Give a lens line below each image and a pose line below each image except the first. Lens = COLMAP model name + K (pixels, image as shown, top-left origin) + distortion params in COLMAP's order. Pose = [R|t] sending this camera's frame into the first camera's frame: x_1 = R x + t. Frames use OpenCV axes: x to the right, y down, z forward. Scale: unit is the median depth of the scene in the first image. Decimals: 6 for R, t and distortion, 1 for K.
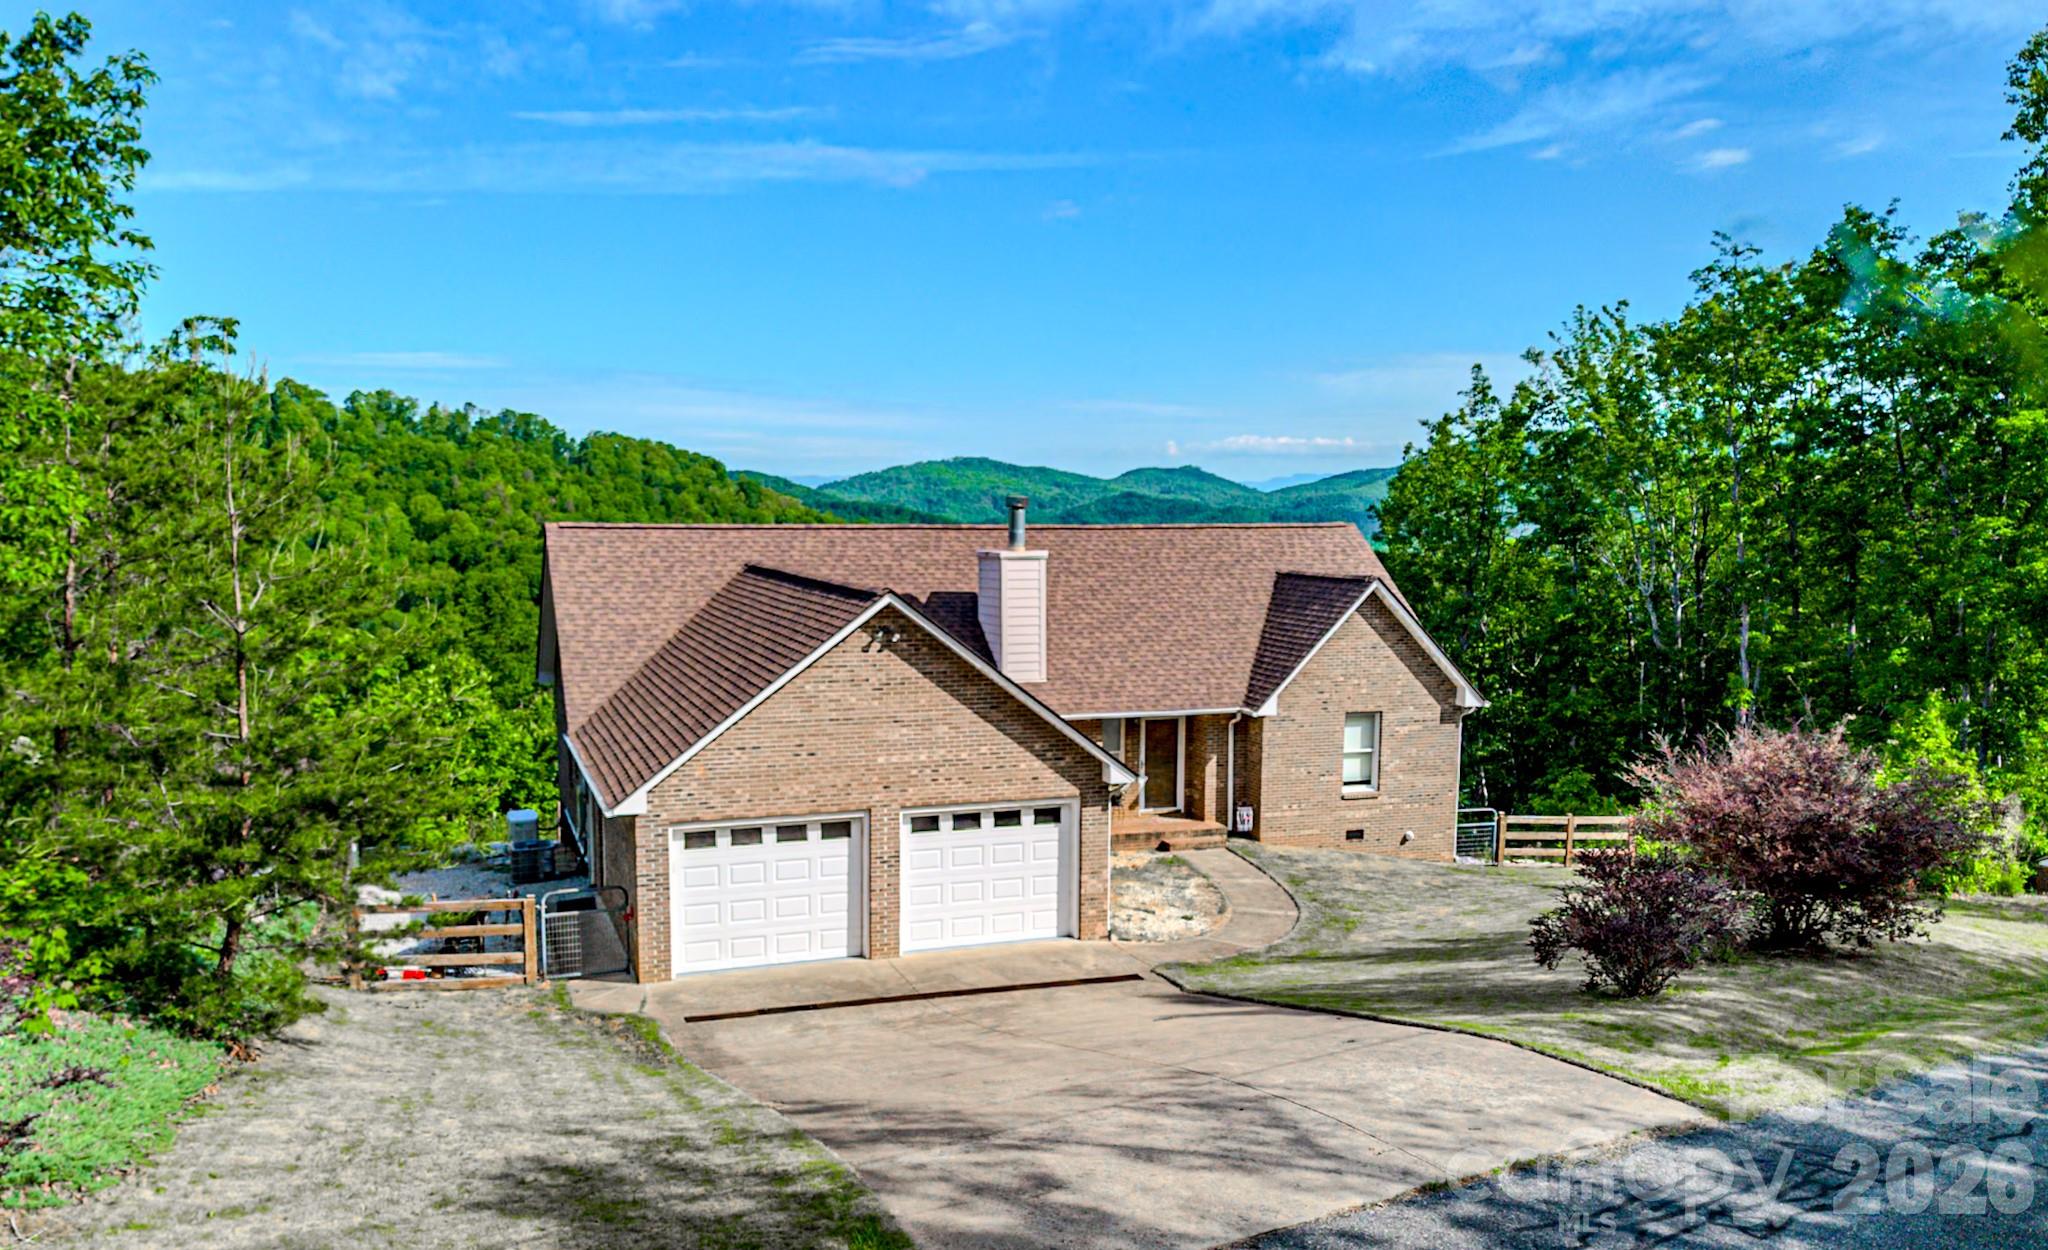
lens RADIAL K [[1592.1, 0, 1045.6], [0, 1592.1, 746.3], [0, 0, 1]] dist [0.062945, -0.024474]
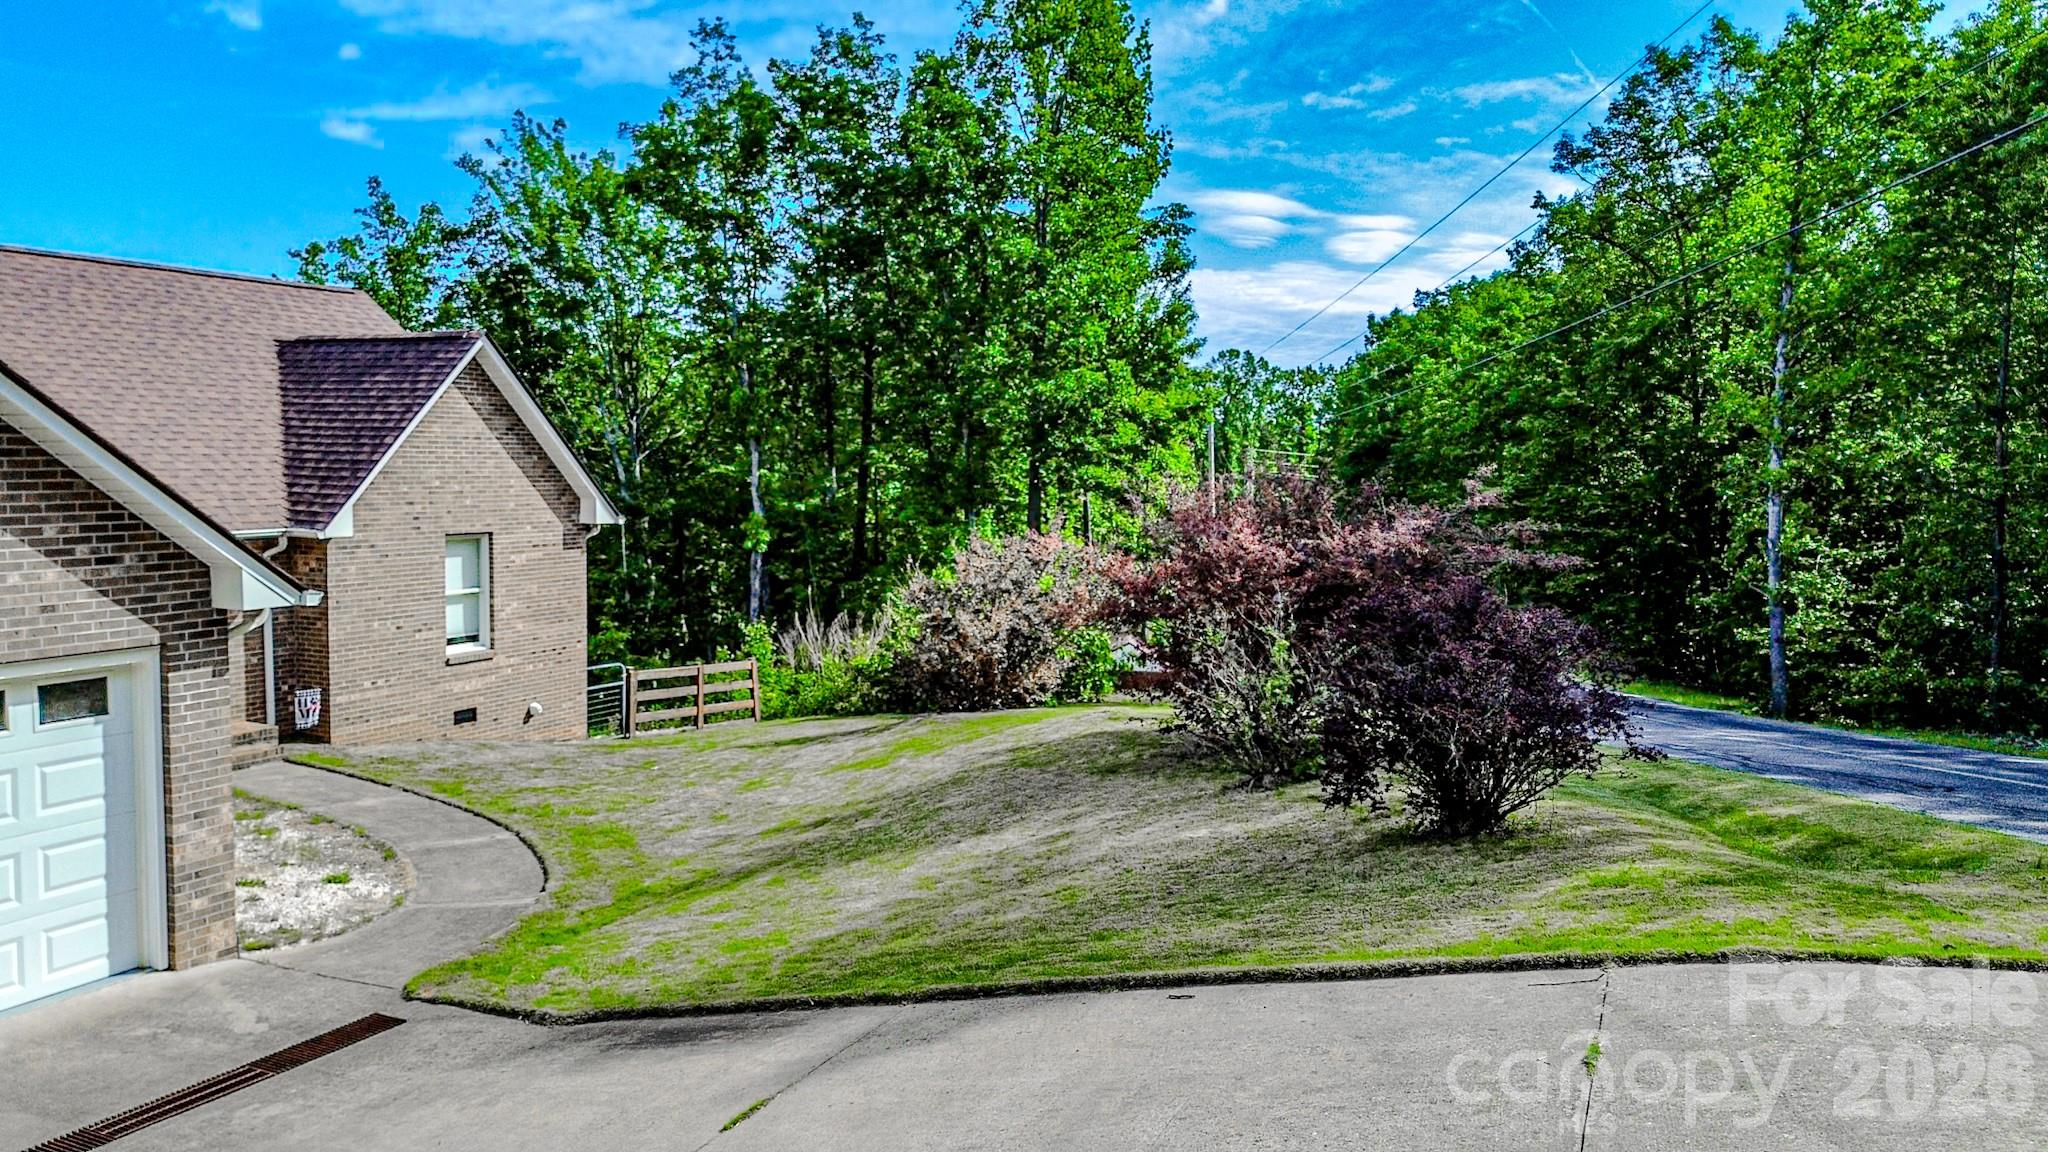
lens RADIAL K [[1441.8, 0, 1018.8], [0, 1441.8, 579.0], [0, 0, 1]] dist [0.062232, -0.063641]
pose [[0.716503, -0.054217, 0.695474, -0.065228], [0.093266, 0.995470, -0.018483, 0.031259], [-0.691321, 0.078107, 0.718314, 0.395938]]
